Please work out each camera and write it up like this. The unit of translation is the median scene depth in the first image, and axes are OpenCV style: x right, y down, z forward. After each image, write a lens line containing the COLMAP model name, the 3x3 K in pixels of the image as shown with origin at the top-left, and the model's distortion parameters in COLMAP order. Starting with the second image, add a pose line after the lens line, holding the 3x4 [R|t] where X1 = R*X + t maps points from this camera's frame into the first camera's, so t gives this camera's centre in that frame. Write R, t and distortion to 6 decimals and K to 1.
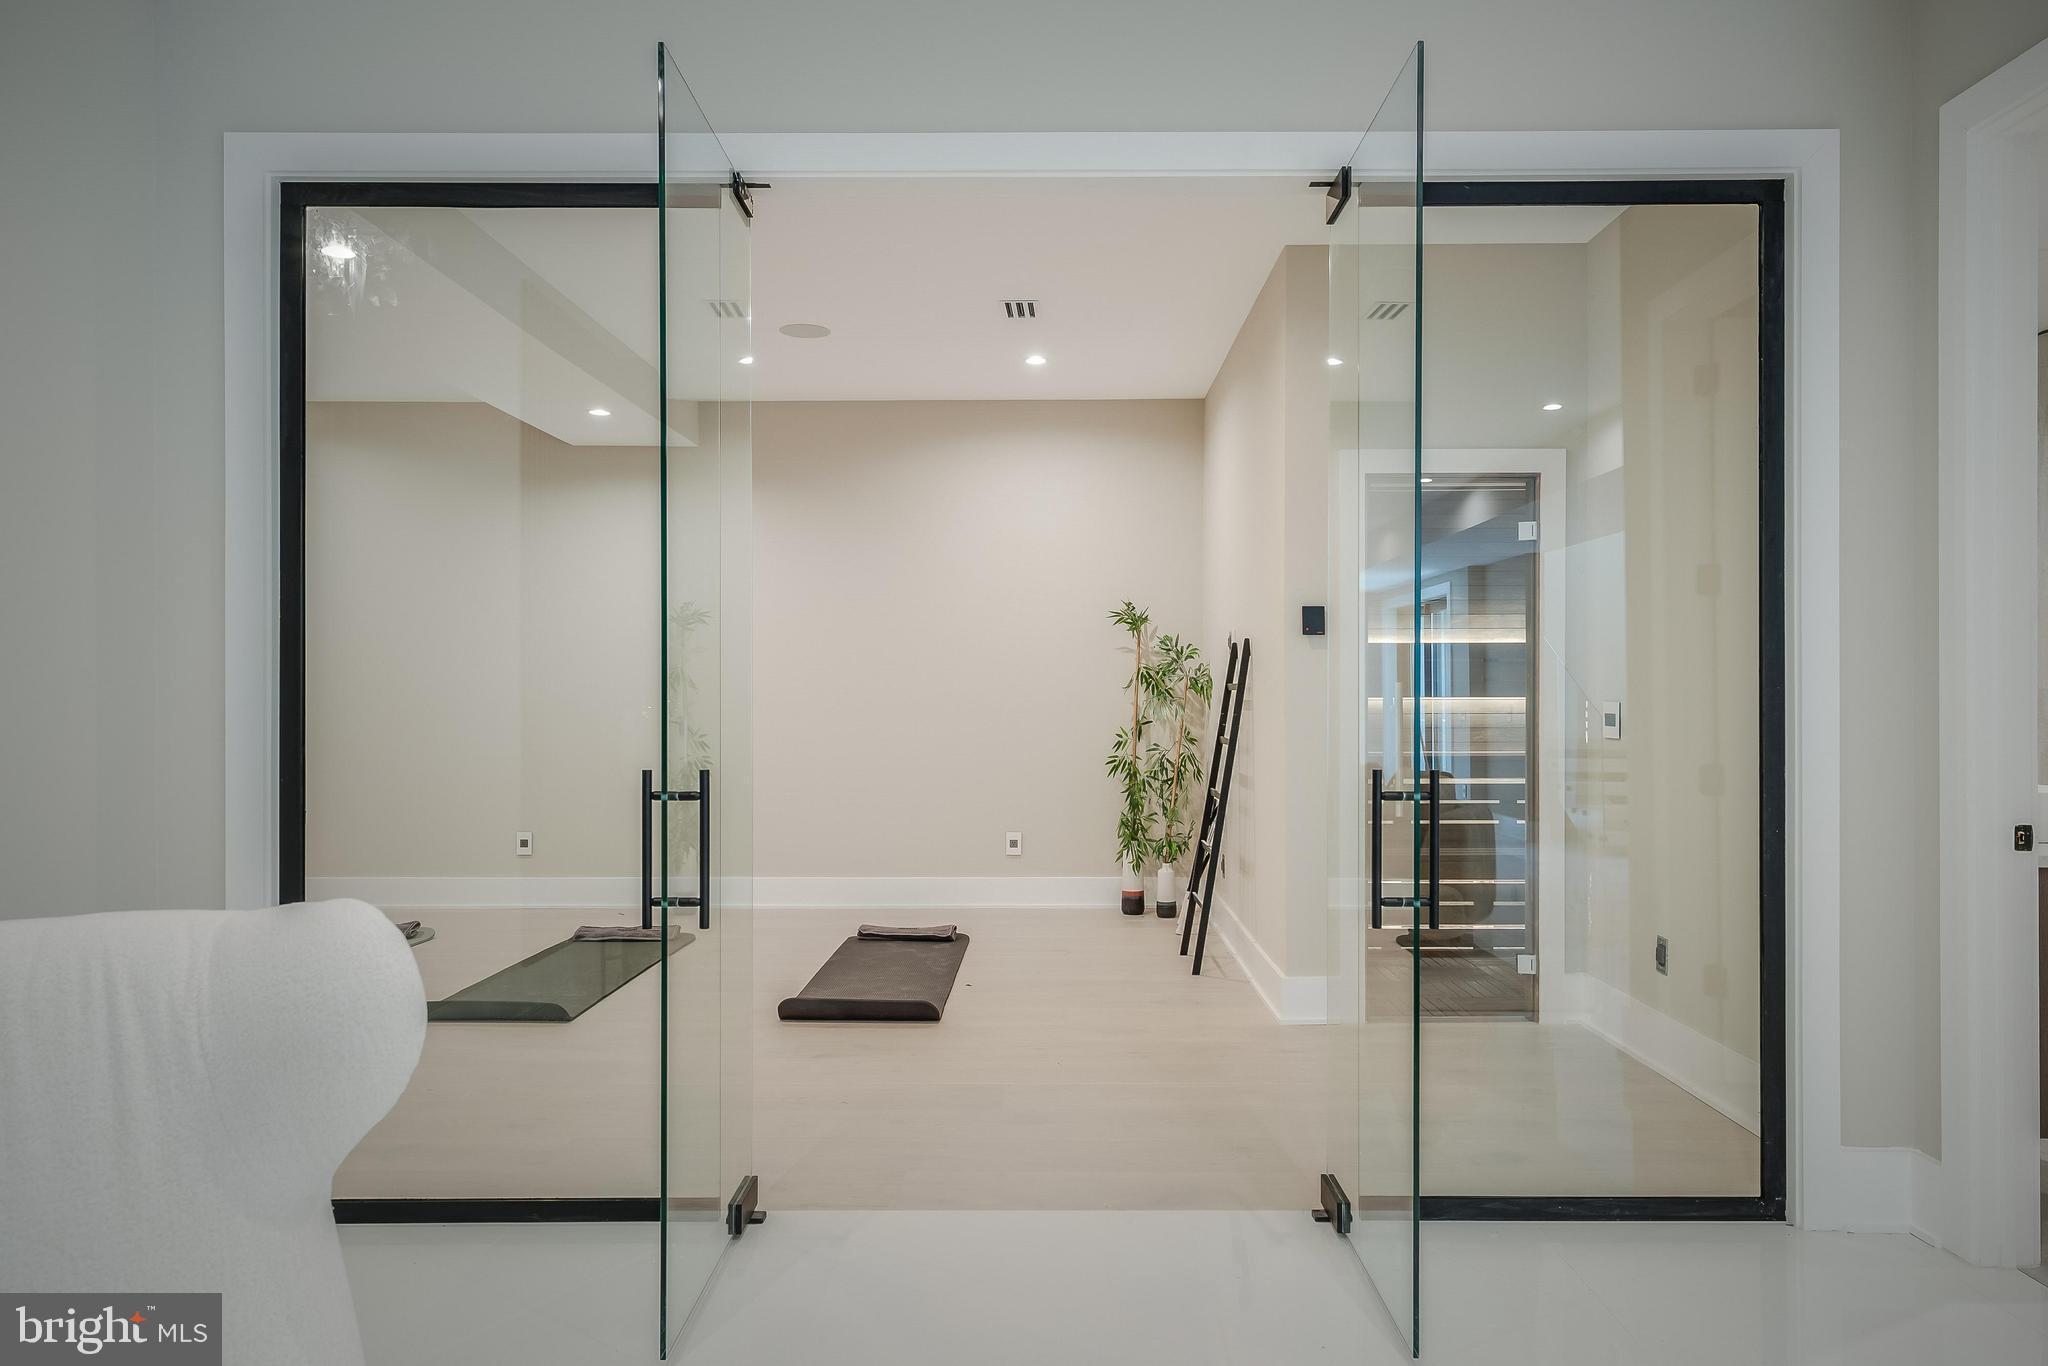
lens RADIAL K [[1304.9, 0, 1027.8], [0, 1304.9, 680.4], [0, 0, 1]] dist [-0.001676, -0.000582]
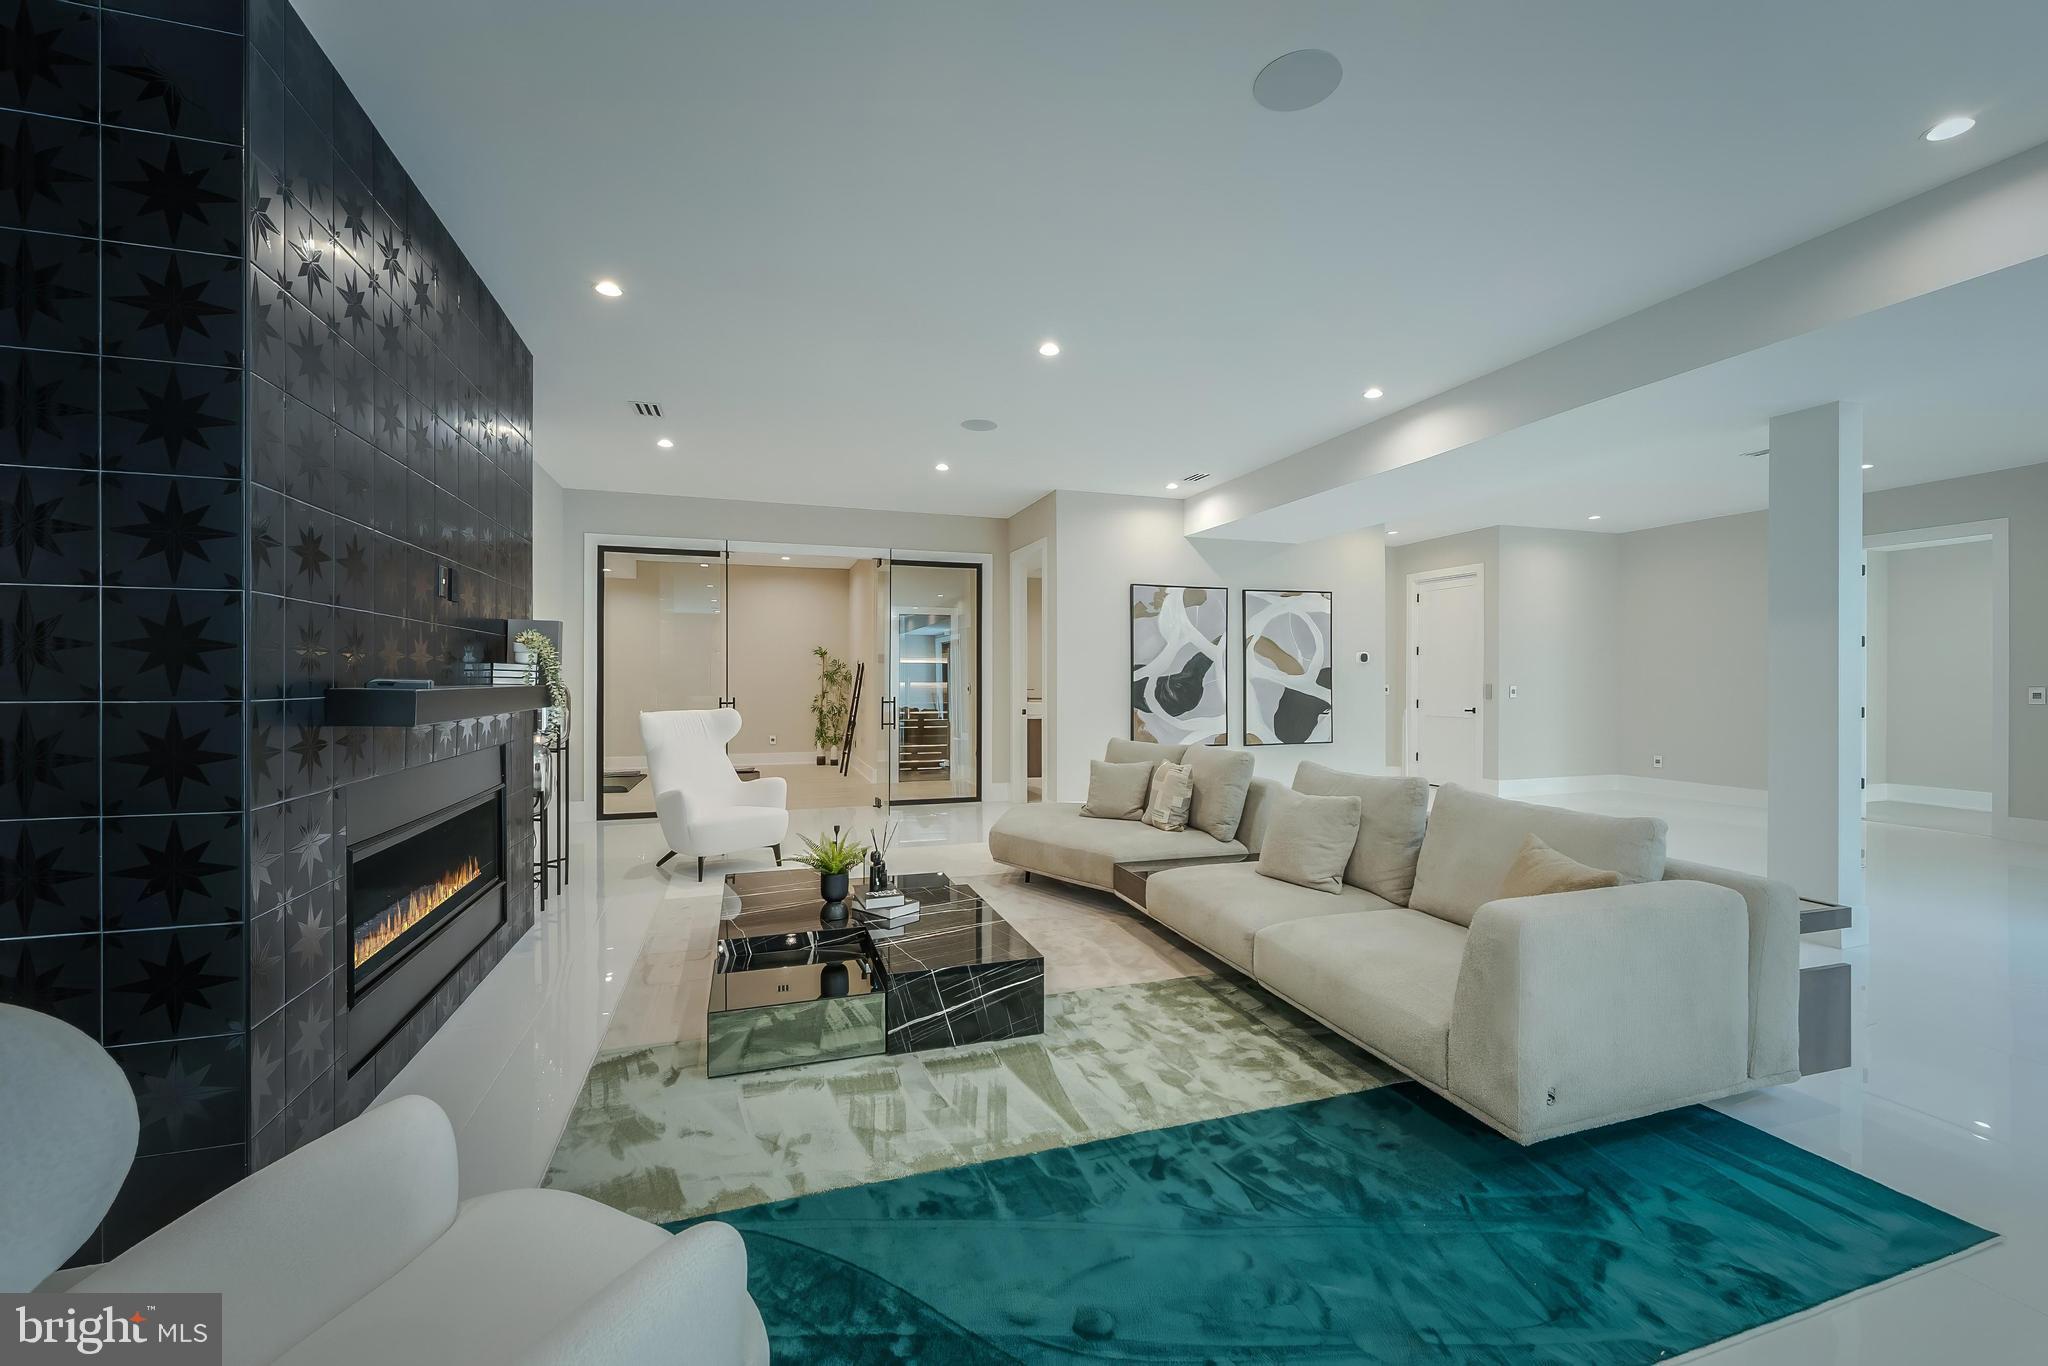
lens RADIAL K [[832.7, 0, 1030.2], [0, 832.7, 675.5], [0, 0, 1]] dist [0.001145, -0.000118]
pose [[0.941906, 0.003130, 0.335863, -0.087850], [-0.003860, 0.999991, 0.001507, -0.005976], [-0.335855, -0.002716, 0.941910, -0.732984]]
